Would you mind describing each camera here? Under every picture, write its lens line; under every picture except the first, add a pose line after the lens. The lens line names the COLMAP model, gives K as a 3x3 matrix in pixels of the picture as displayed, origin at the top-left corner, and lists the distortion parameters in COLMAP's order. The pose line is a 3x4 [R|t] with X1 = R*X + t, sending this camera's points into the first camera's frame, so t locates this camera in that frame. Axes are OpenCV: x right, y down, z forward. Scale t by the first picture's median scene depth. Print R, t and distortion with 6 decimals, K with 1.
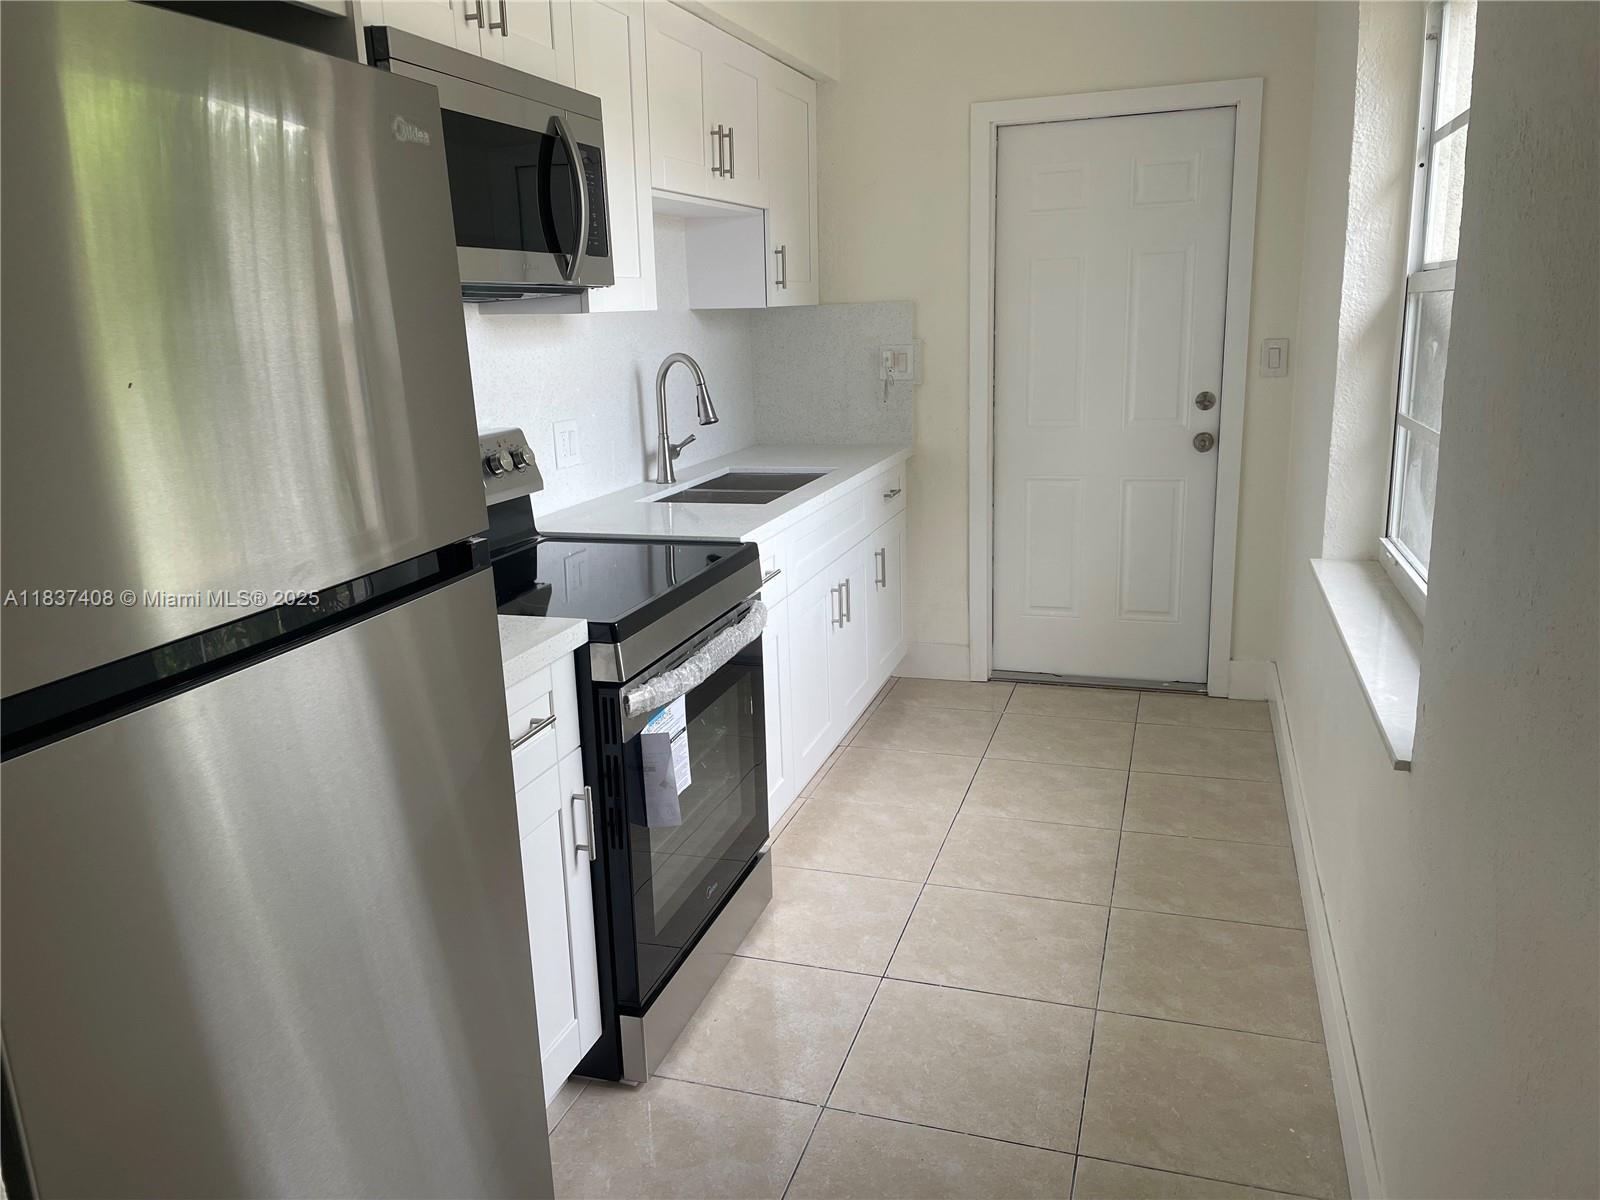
lens RADIAL K [[1208.4, 0, 800.0], [0, 1208.4, 600.0], [0, 0, 1]] dist [-0.002712, -0.005115]
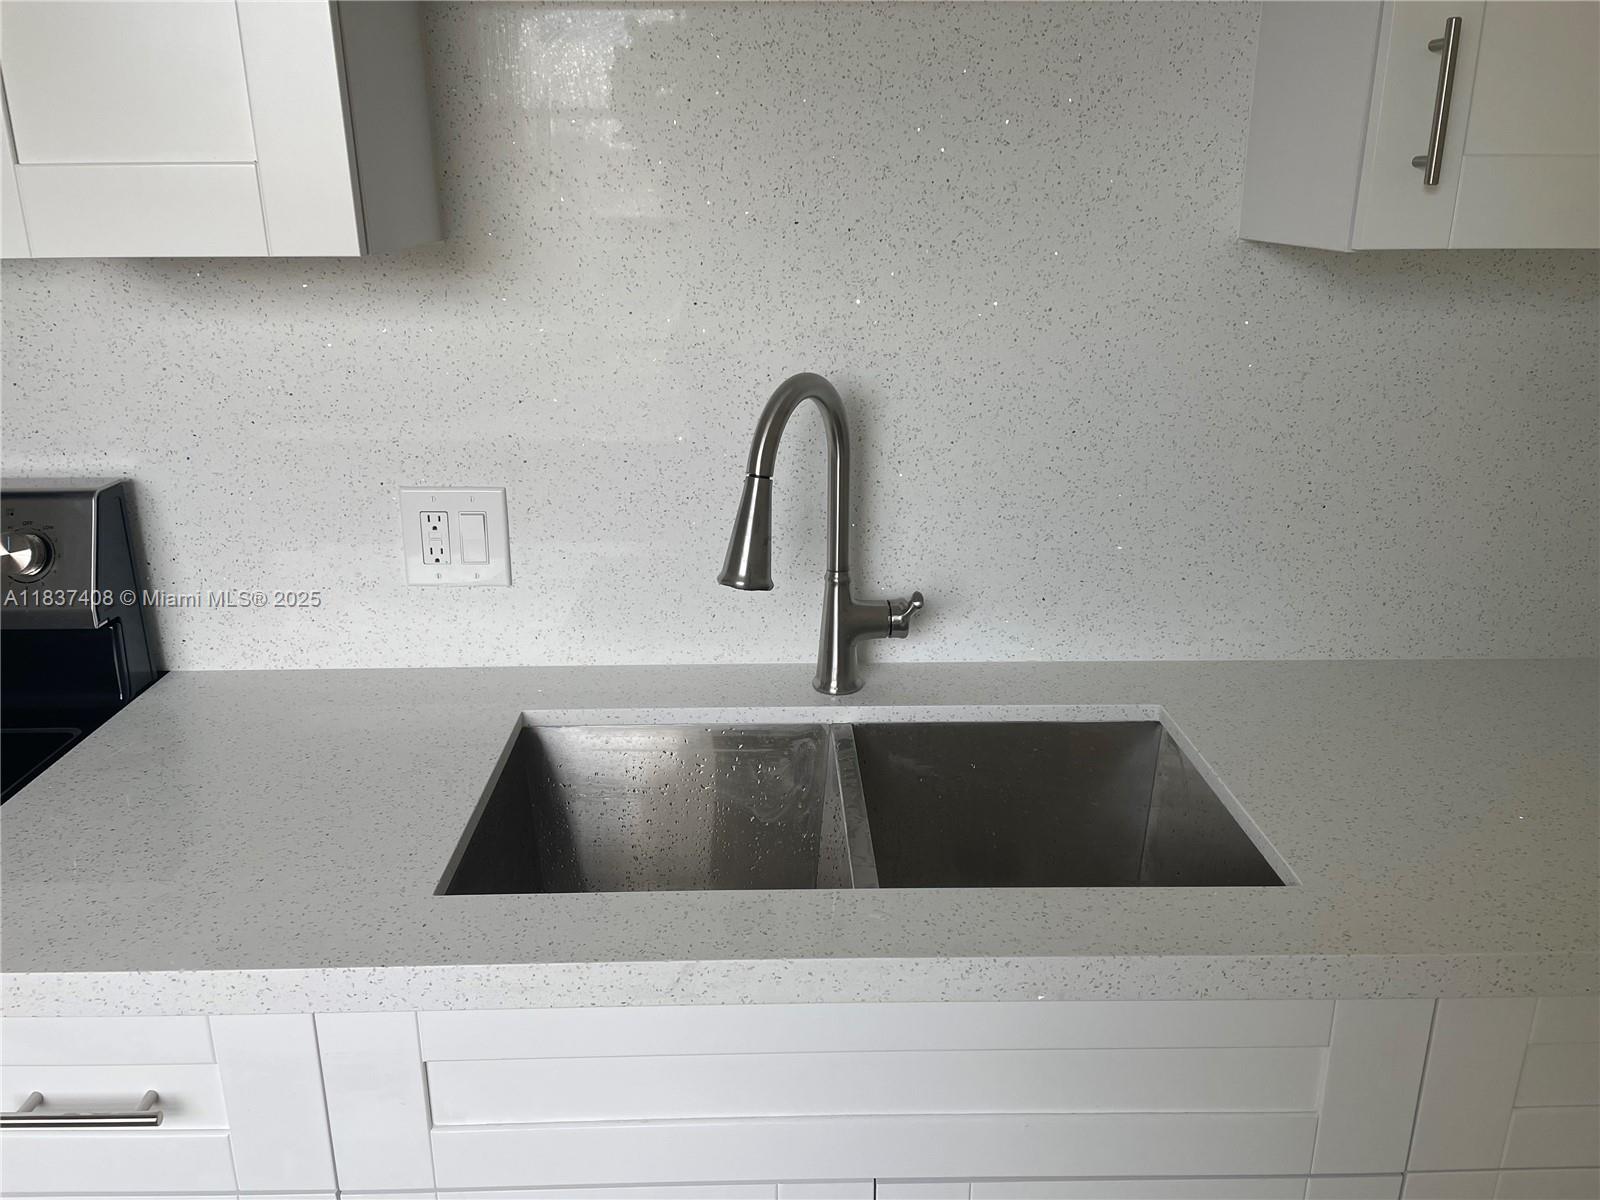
lens RADIAL K [[1208.4, 0, 800.0], [0, 1208.4, 600.0], [0, 0, 1]] dist [-0.002712, -0.005115]
pose [[0.323297, 0.331794, -0.886223, 0.226570], [-0.228094, 0.936227, 0.267305, -0.231056], [0.918396, 0.115723, 0.378360, 0.854789]]
